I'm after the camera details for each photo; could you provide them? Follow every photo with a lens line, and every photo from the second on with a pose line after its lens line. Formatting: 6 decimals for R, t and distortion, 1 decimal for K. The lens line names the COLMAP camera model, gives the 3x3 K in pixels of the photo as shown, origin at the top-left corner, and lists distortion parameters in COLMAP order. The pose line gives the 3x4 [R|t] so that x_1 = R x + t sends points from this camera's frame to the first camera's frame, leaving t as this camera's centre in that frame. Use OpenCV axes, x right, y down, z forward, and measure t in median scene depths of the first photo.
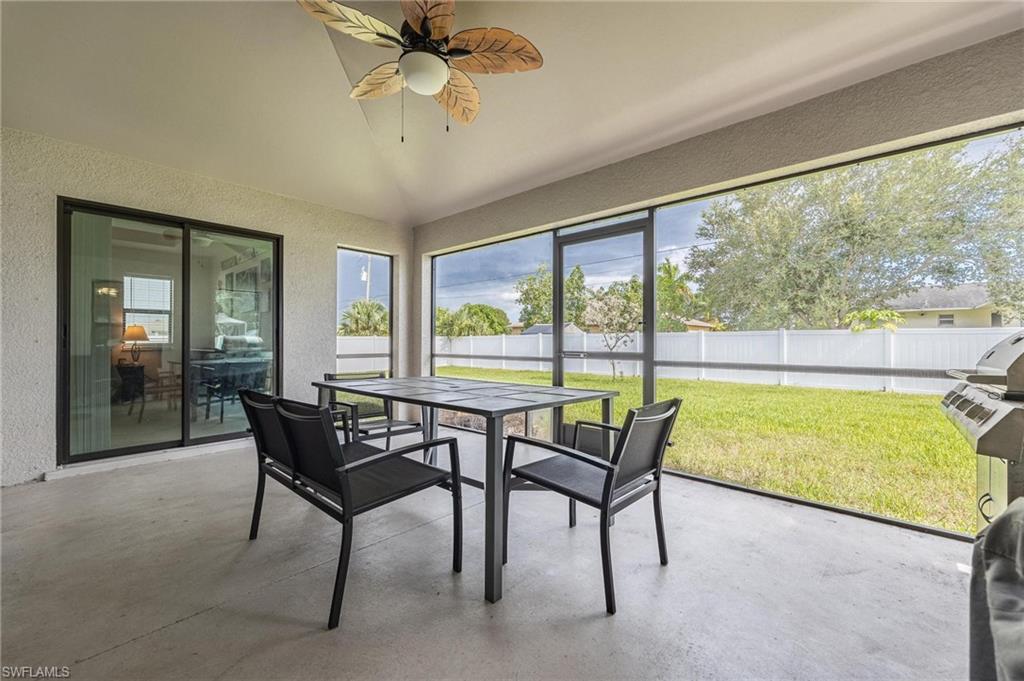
lens RADIAL K [[413.2, 0, 517.8], [0, 413.2, 343.3], [0, 0, 1]] dist [0.004458, 0.000091]
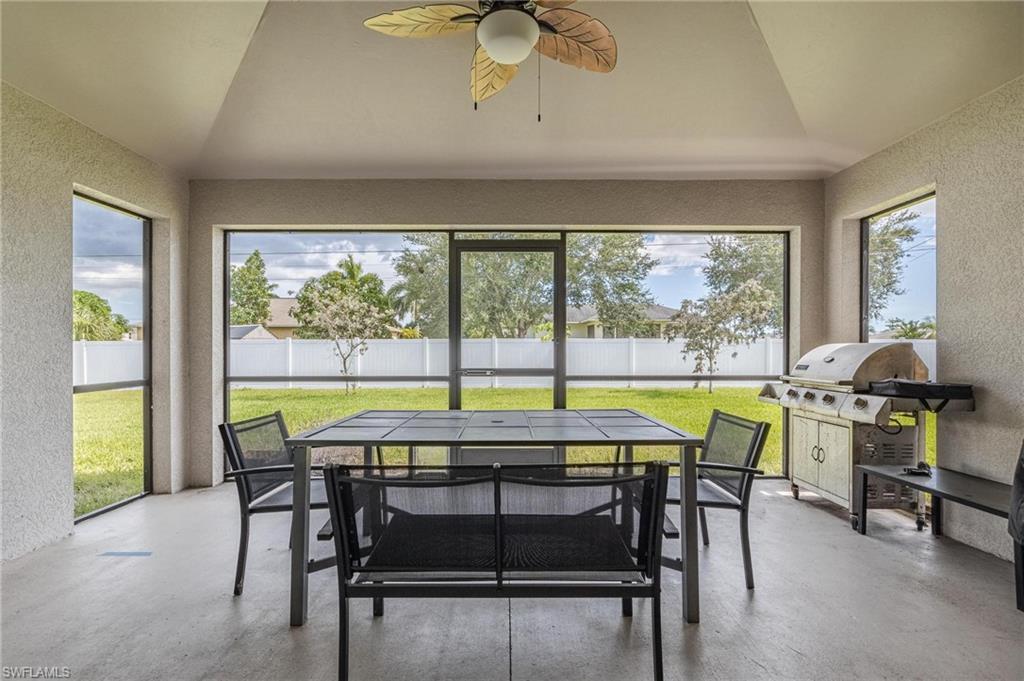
lens RADIAL K [[453.4, 0, 515.9], [0, 453.4, 343.7], [0, 0, 1]] dist [-0.006376, 0.000681]
pose [[0.732746, 0.001287, 0.680501, -0.462592], [0.004067, 0.999972, -0.006271, -0.027715], [-0.680491, 0.007363, 0.732720, 0.196088]]
